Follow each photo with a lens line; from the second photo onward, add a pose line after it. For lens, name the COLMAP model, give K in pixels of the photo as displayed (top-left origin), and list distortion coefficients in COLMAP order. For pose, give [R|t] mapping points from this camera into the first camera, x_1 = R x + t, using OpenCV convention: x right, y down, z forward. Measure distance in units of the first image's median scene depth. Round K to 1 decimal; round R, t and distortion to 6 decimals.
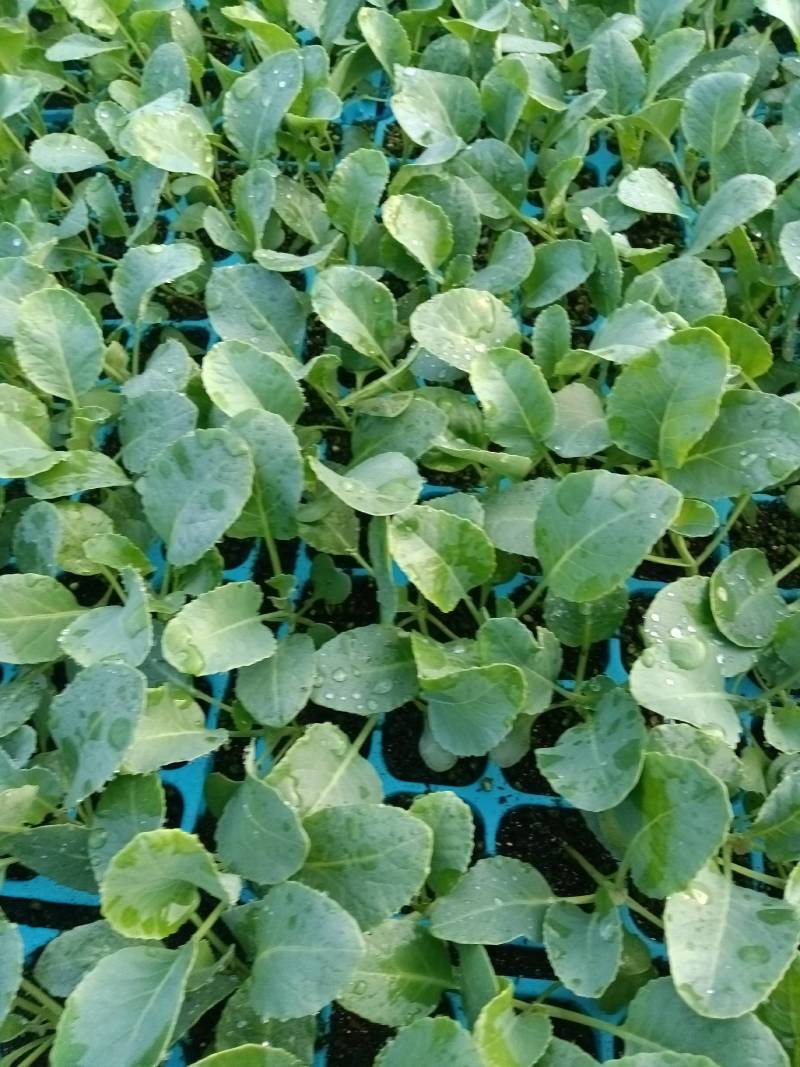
lens RADIAL K [[918.1, 0, 414.7], [0, 918.1, 523.3], [0, 0, 1]] dist [0.132636, -0.262149]
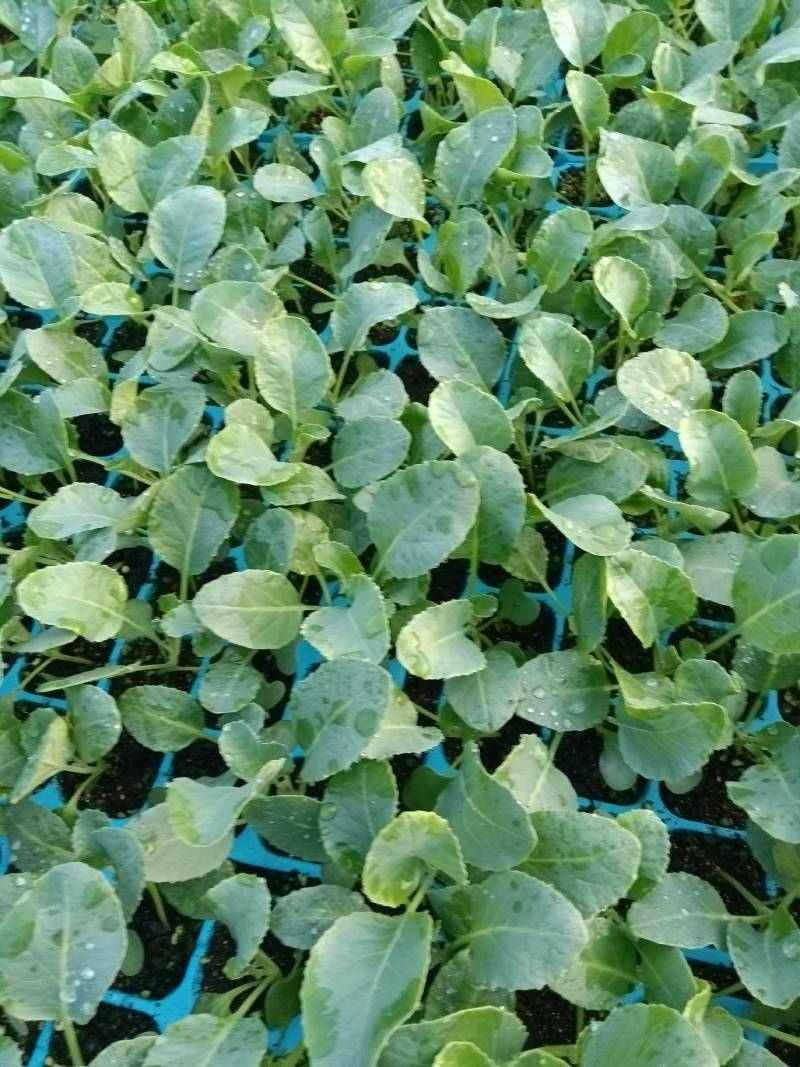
lens RADIAL K [[917.1, 0, 406.7], [0, 917.1, 530.3], [0, 0, 1]] dist [0.116368, -0.217884]
pose [[0.993096, 0.104366, -0.053551, -0.184203], [-0.104410, 0.994532, 0.001982, -0.014048], [0.053465, 0.003622, 0.998563, -0.107351]]
